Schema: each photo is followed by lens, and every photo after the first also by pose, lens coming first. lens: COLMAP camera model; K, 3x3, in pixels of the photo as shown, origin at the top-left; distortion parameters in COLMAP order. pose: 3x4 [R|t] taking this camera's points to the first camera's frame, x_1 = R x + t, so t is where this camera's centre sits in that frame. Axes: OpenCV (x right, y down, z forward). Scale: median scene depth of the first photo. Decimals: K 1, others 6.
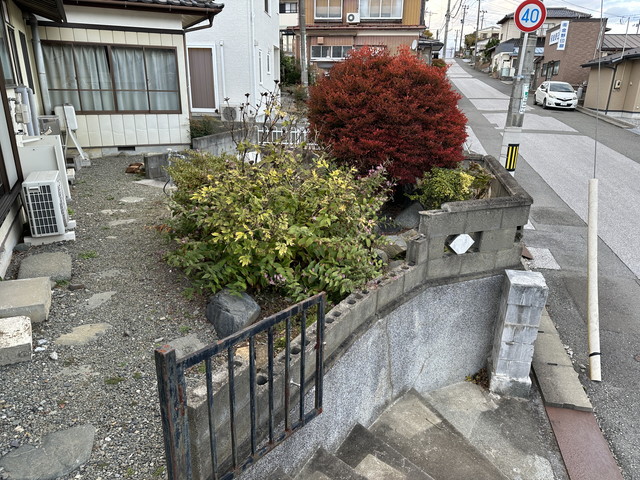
lens RADIAL K [[446.3, 0, 320.0], [0, 446.3, 240.0], [0, 0, 1]] dist [0.091616, -0.108106]
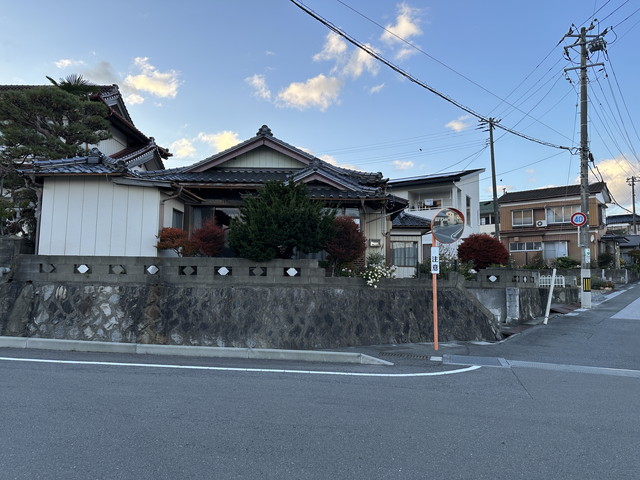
lens RADIAL K [[446.3, 0, 320.0], [0, 446.3, 240.0], [0, 0, 1]] dist [0.091616, -0.108106]
pose [[0.883637, -0.052727, -0.465194, 0.344457], [-0.149232, 0.910085, -0.386619, 0.587698], [0.443752, 0.411053, 0.796317, -1.172683]]
